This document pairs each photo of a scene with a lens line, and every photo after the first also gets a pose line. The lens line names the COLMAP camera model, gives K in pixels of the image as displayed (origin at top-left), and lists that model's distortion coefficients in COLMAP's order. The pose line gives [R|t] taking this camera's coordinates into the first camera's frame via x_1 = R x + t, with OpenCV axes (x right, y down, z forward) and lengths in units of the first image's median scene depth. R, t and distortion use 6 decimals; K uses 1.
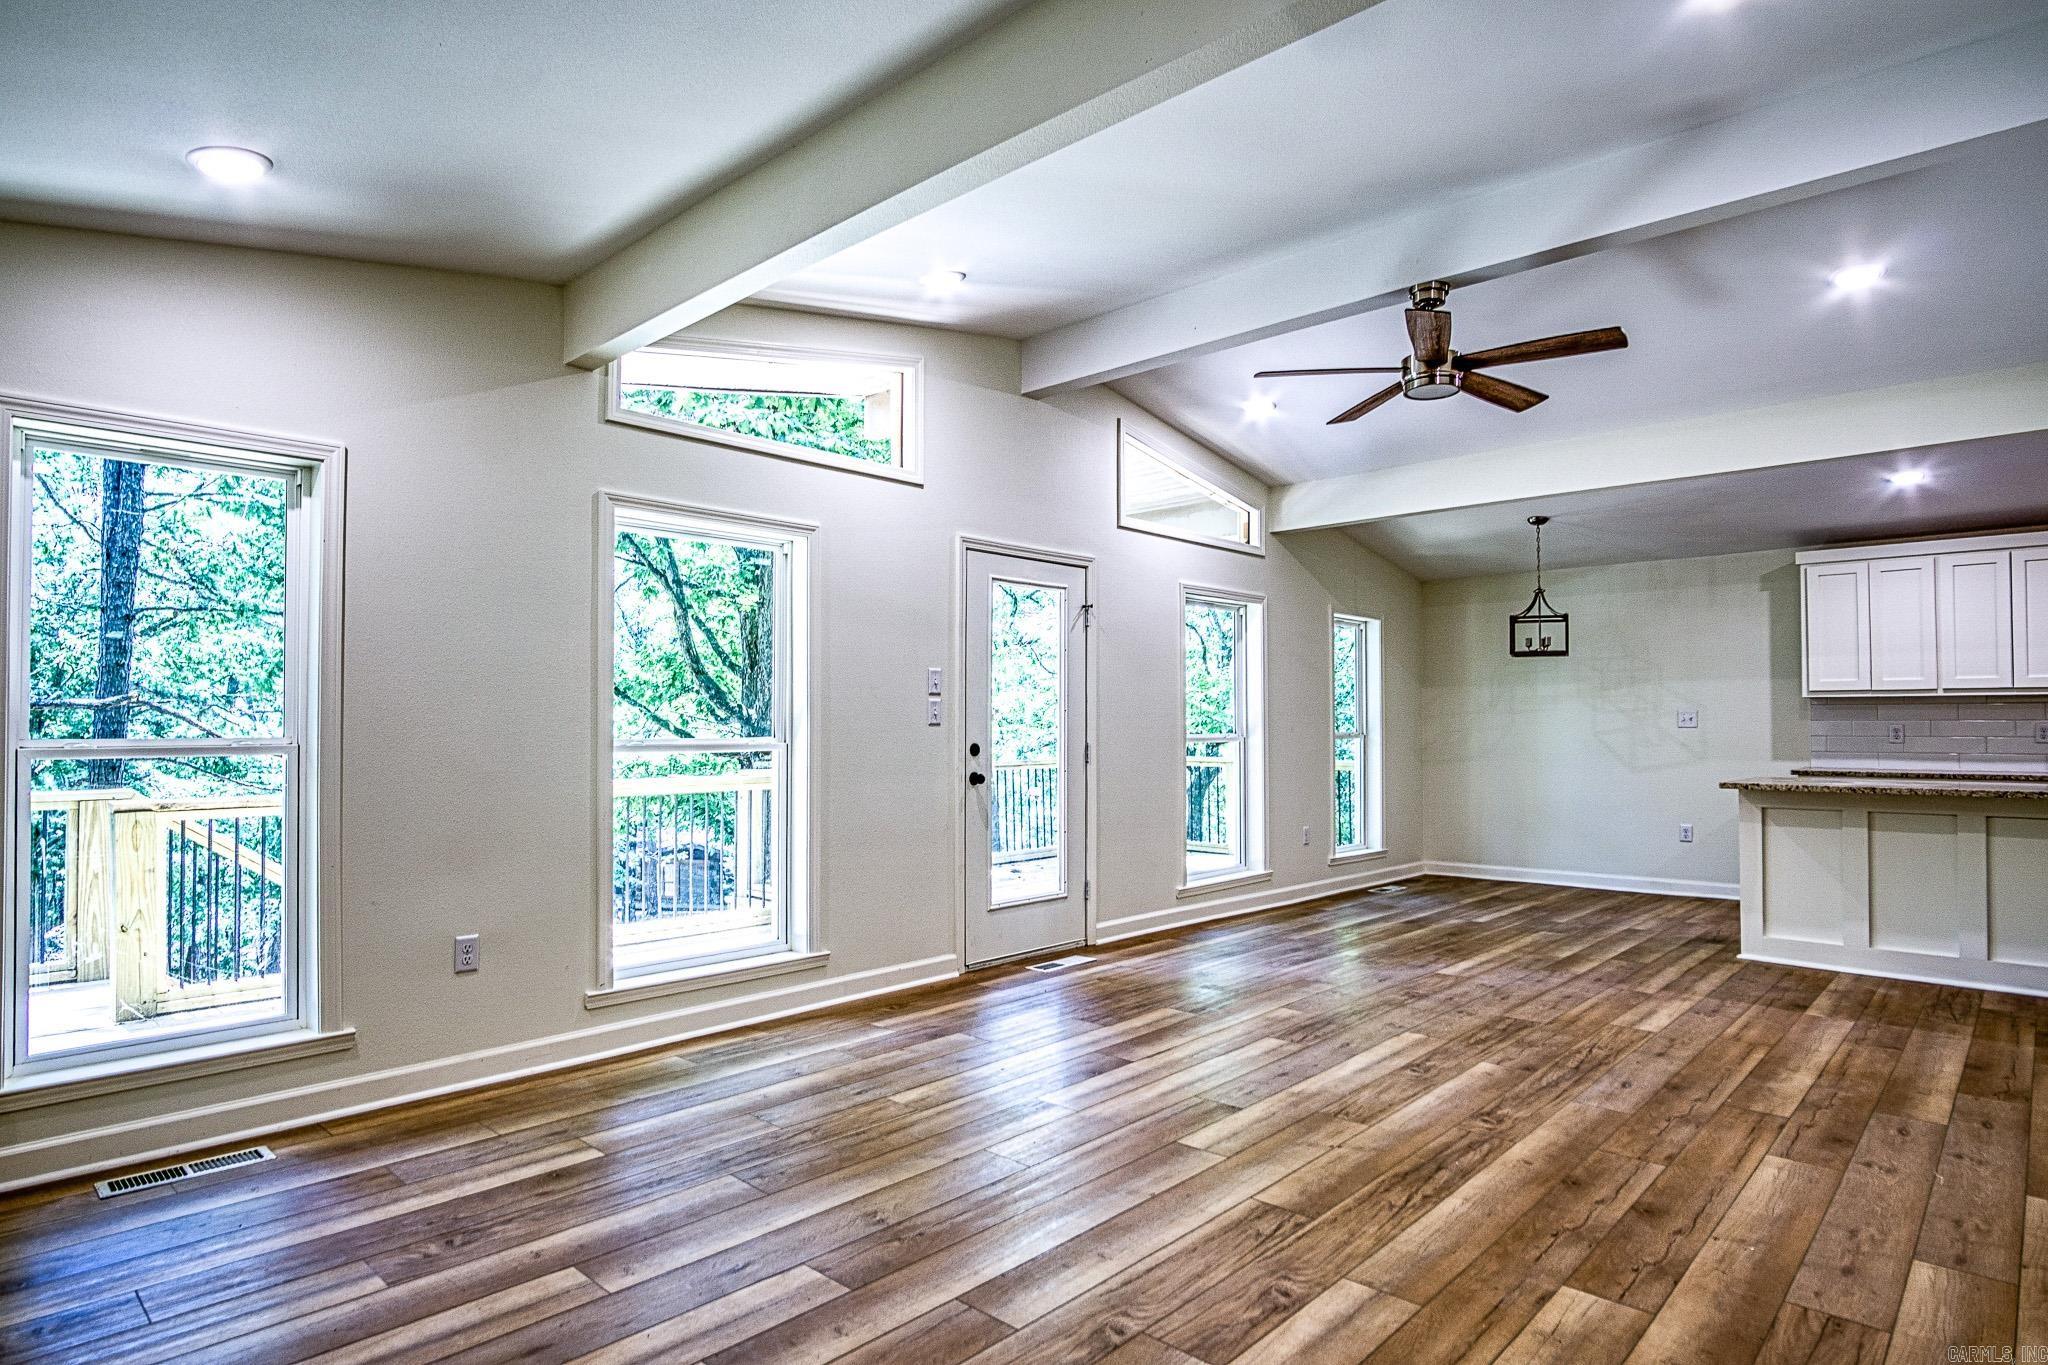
lens RADIAL K [[1123.2, 0, 992.3], [0, 1123.2, 712.7], [0, 0, 1]] dist [-0.037351, 0.010989]
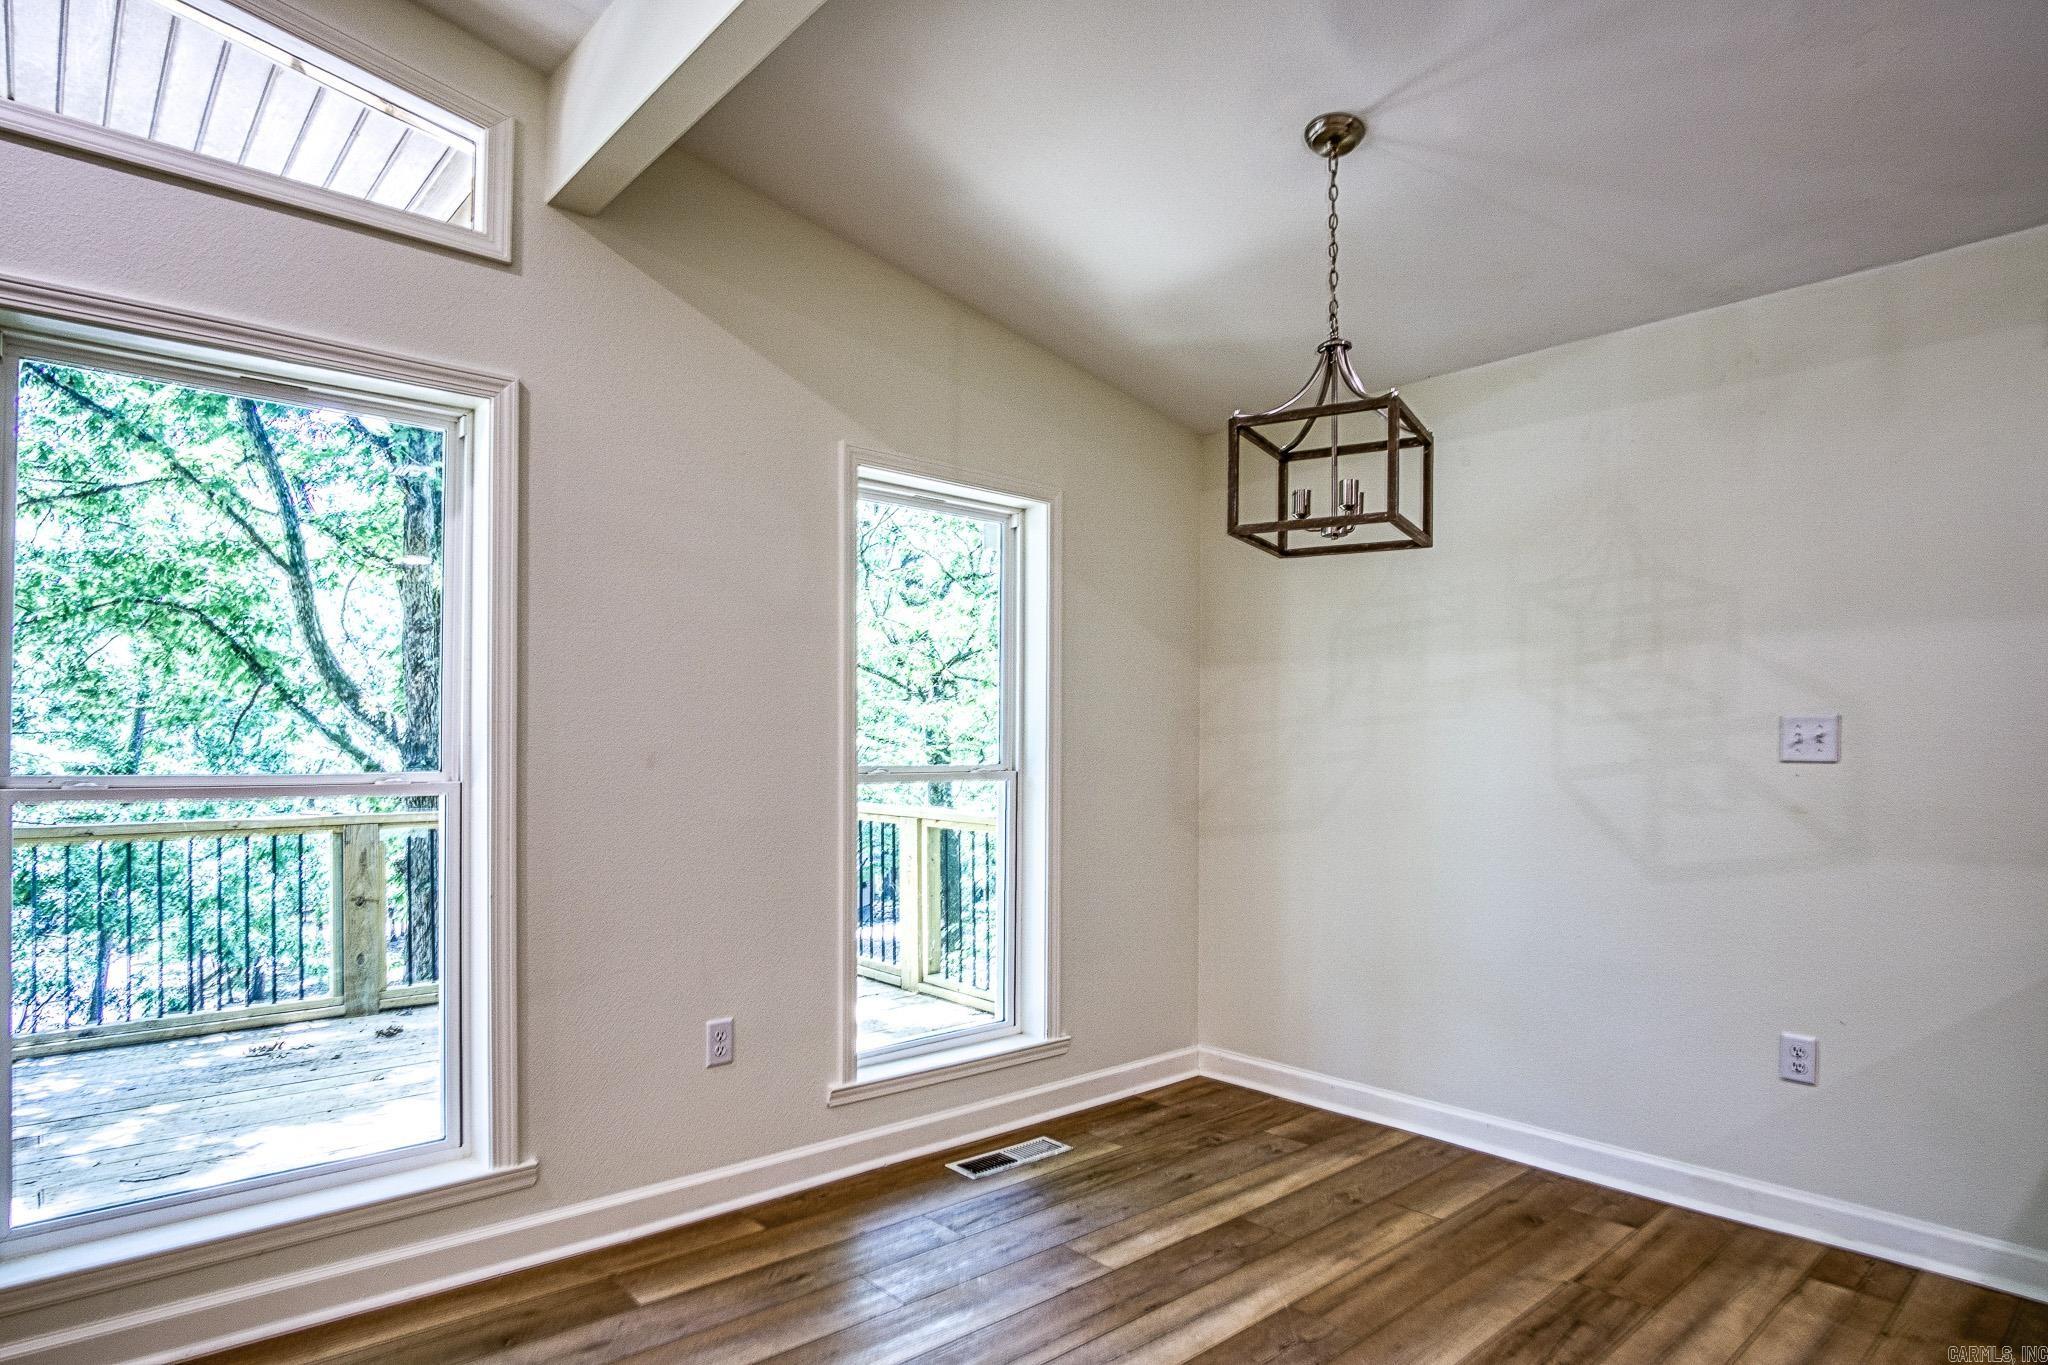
lens RADIAL K [[1123.2, 0, 997.3], [0, 1123.2, 755.2], [0, 0, 1]] dist [-0.037351, 0.010989]
pose [[0.996278, 0.007217, -0.085892, 0.692384], [-0.005577, 0.999798, 0.019310, 0.009755], [0.086014, -0.018759, 0.996117, 1.084383]]
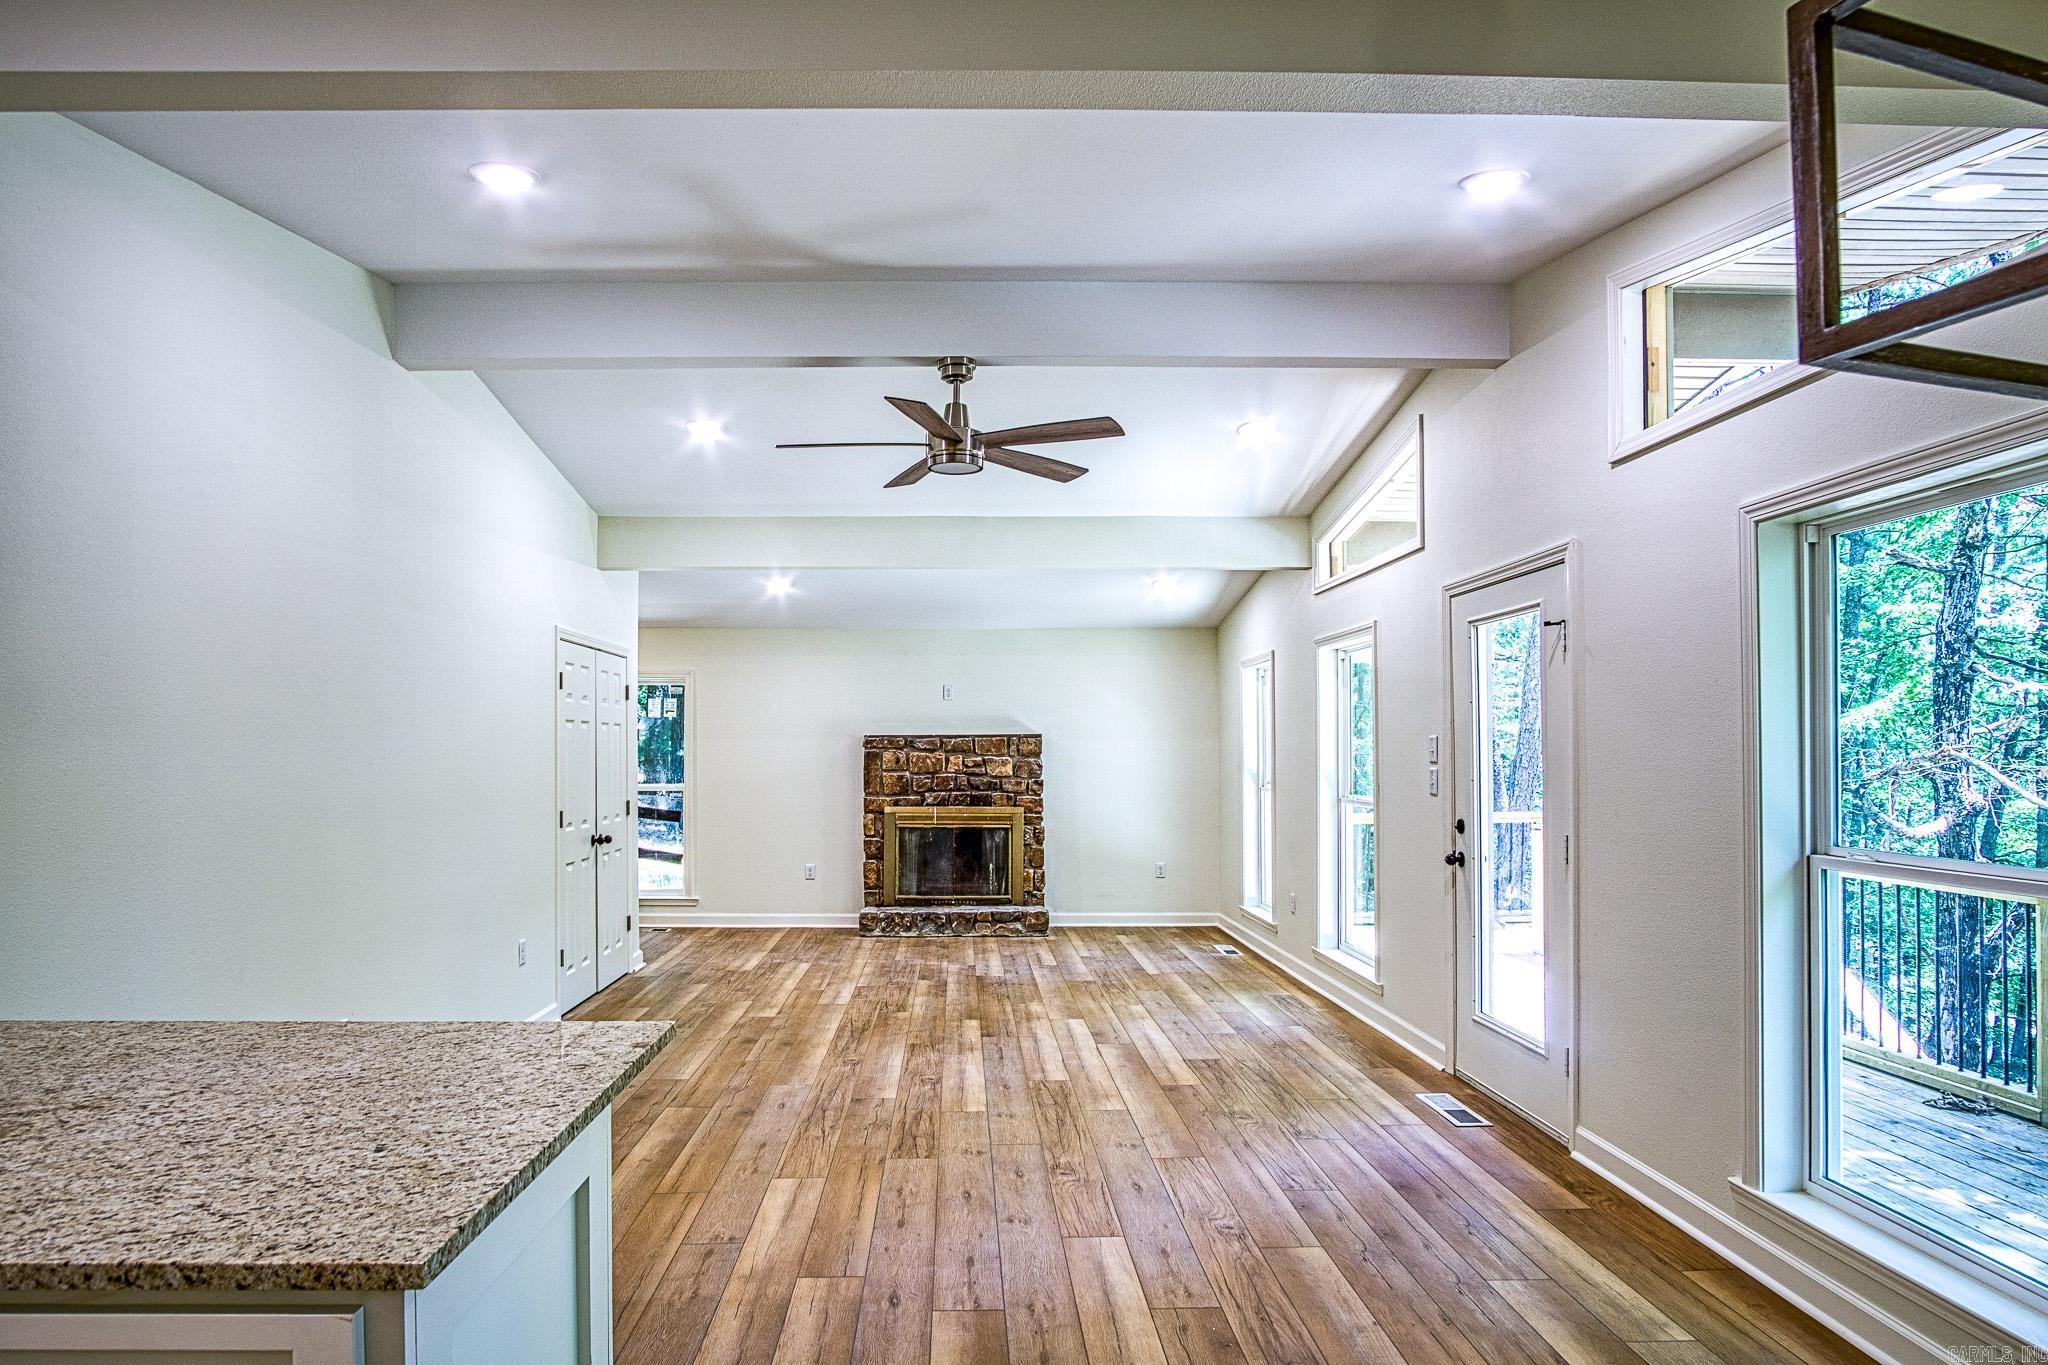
lens RADIAL K [[1123.2, 0, 969.4], [0, 1123.2, 740.3], [0, 0, 1]] dist [-0.037351, 0.010989]
pose [[-0.708418, -0.006768, -0.705761, 1.033708], [0.011762, 0.999702, -0.021393, -0.022510], [0.705695, -0.023456, -0.708127, 1.616513]]
